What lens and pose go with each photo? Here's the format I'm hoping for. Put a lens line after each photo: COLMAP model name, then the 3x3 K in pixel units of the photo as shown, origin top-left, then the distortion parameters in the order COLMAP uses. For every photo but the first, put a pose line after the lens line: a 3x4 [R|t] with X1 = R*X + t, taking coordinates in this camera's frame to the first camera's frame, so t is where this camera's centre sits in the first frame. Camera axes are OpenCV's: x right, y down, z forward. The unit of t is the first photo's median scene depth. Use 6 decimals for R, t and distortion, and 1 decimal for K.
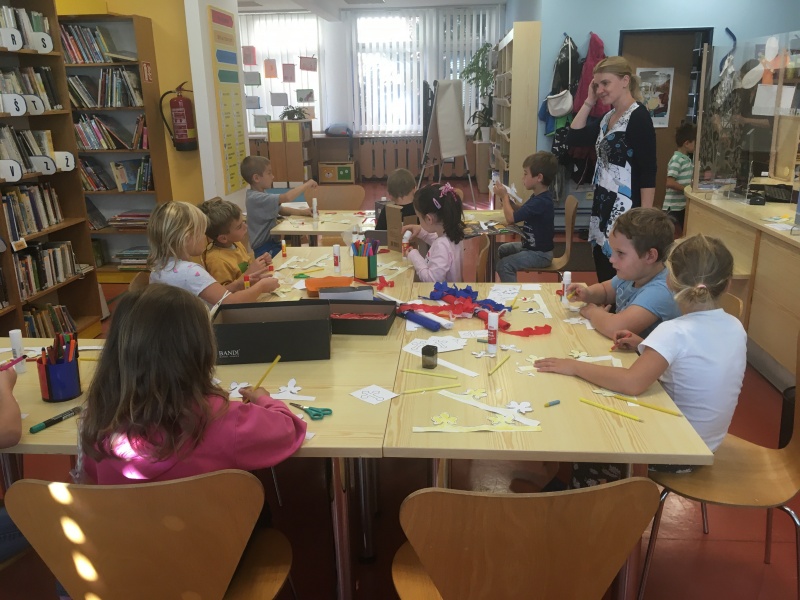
lens RADIAL K [[677.4, 0, 391.7], [0, 677.4, 302.7], [0, 0, 1]] dist [0.081328, -0.097905]
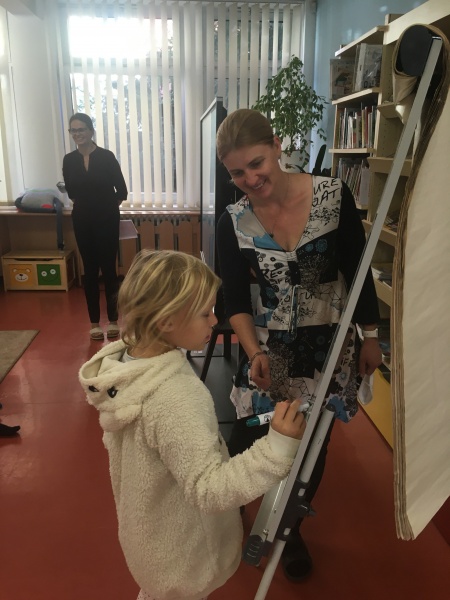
lens RADIAL K [[508.1, 0, 230.3], [0, 508.1, 297.9], [0, 0, 1]] dist [0.081328, -0.097905]
pose [[0.983413, -0.018142, 0.180471, 0.004202], [0.020768, 0.999704, -0.012673, -0.161381], [-0.180187, 0.016211, 0.983499, 0.535171]]
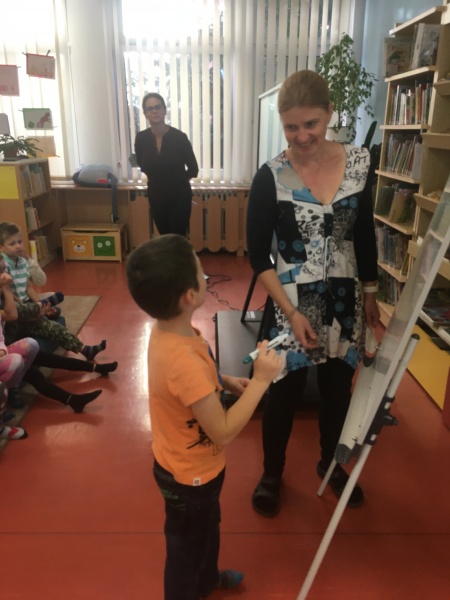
lens RADIAL K [[508.1, 0, 228.1], [0, 508.1, 298.9], [0, 0, 1]] dist [0.081328, -0.097905]
pose [[0.991733, -0.006691, 0.128147, -0.017067], [0.003255, 0.999630, 0.027009, -0.153969], [-0.128280, -0.026369, 0.991387, 0.516325]]
